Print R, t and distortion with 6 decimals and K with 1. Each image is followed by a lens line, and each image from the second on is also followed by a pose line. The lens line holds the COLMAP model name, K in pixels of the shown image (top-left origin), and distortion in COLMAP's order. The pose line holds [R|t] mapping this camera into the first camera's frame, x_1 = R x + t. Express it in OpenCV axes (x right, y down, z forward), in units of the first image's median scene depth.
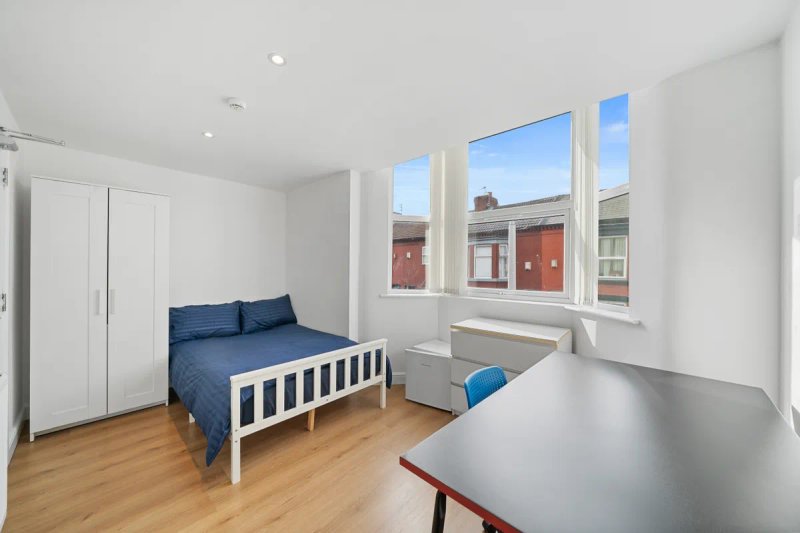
lens RADIAL K [[287.5, 0, 400.0], [0, 287.5, 266.5], [0, 0, 1]] dist [0.000294, 0.000039]
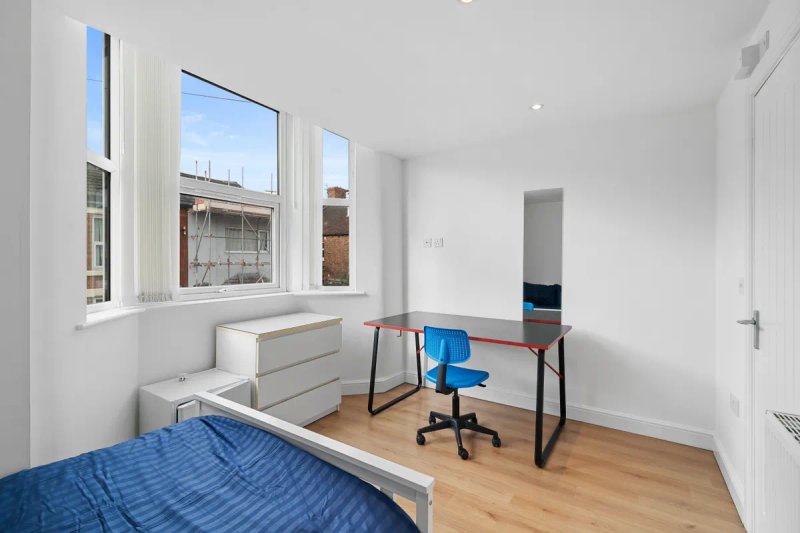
lens RADIAL K [[343.9, 0, 399.4], [0, 343.9, 262.9], [0, 0, 1]] dist [0.001497, 0.000256]
pose [[-0.151459, -0.010144, 0.988411, -0.710911], [-0.006075, 0.999938, 0.009332, 0.003521], [-0.988445, -0.004592, -0.151512, 0.712536]]
